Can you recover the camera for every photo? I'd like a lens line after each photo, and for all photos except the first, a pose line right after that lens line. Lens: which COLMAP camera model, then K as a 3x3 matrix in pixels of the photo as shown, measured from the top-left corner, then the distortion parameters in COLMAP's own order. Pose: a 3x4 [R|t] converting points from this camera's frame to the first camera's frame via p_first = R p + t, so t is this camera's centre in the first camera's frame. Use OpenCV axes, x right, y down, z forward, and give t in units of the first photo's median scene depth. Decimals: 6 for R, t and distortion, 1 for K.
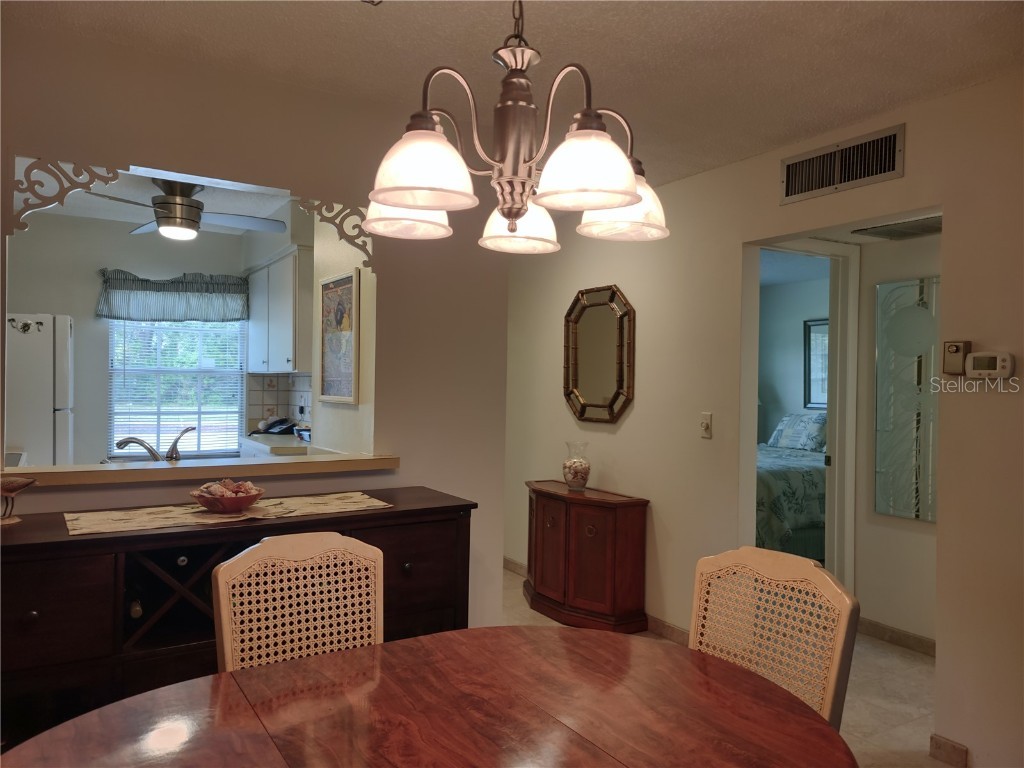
lens RADIAL K [[777.4, 0, 521.7], [0, 777.4, 386.0], [0, 0, 1]] dist [0.040955, 0.003793]
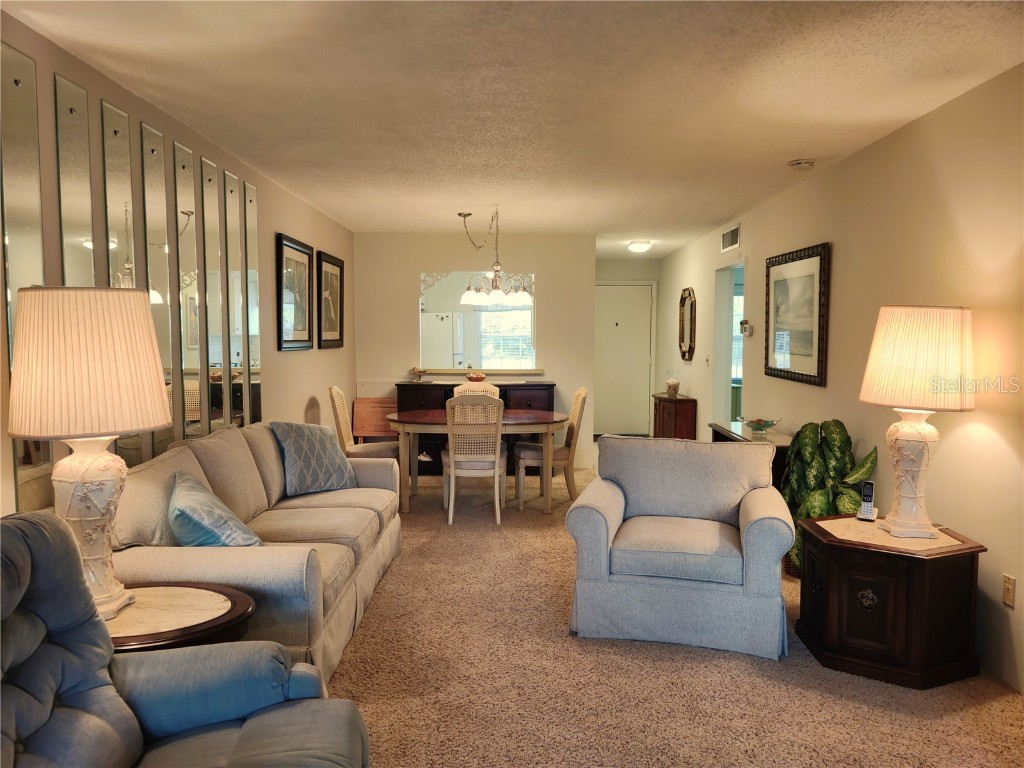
lens RADIAL K [[757.7, 0, 494.0], [0, 757.7, 388.9], [0, 0, 1]] dist [0.063319, -0.053052]
pose [[0.844449, 0.023428, -0.535124, 0.600233], [0.008791, 0.998302, 0.057580, 0.004915], [0.535564, -0.053328, 0.842809, -0.696295]]
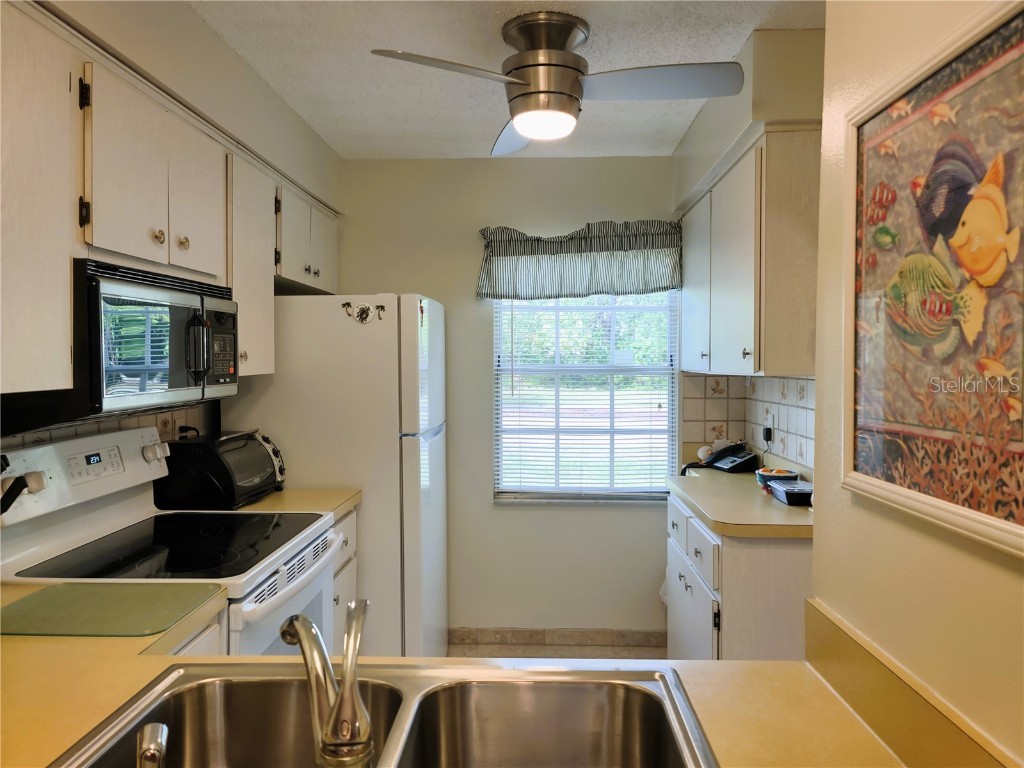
lens RADIAL K [[757.7, 0, 509.5], [0, 757.7, 385.7], [0, 0, 1]] dist [0.063319, -0.053052]
pose [[0.833230, 0.003143, -0.552918, -0.136159], [0.009691, 0.999747, 0.020287, -0.021023], [0.552842, -0.022262, 0.832988, 0.445140]]
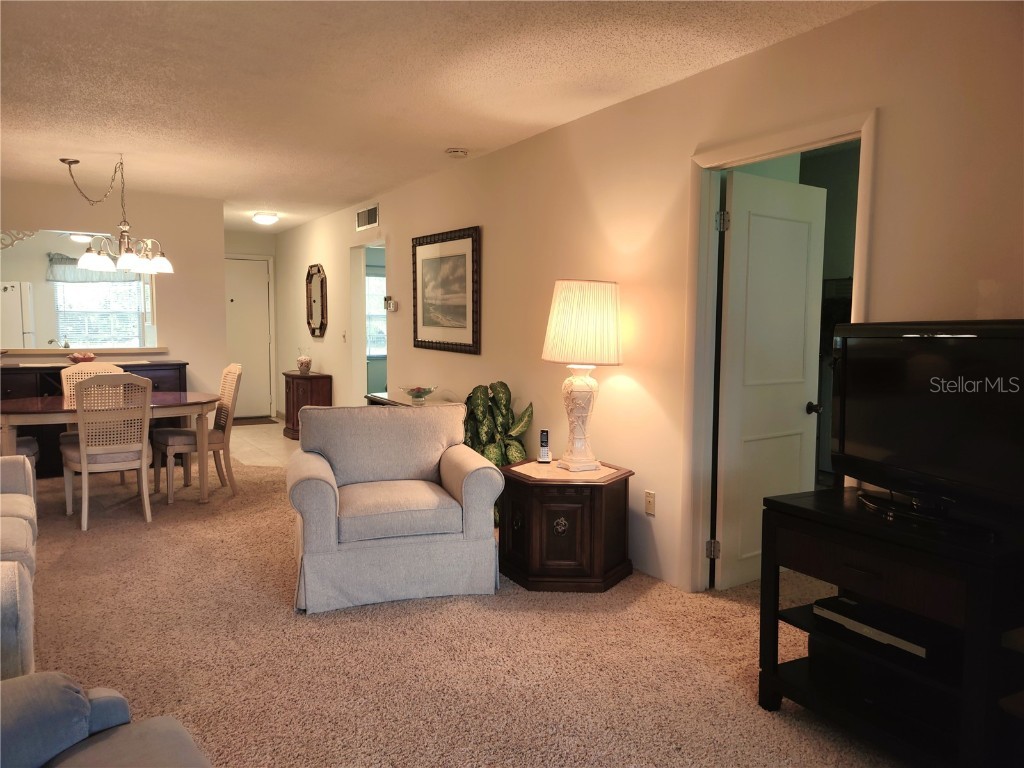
lens RADIAL K [[757.7, 0, 516.9], [0, 757.7, 376.1], [0, 0, 1]] dist [0.063319, -0.053052]
pose [[0.999886, -0.011716, 0.009525, 0.487774], [0.011040, 0.997614, 0.068144, 0.018255], [-0.010301, -0.068031, 0.997630, -0.733892]]
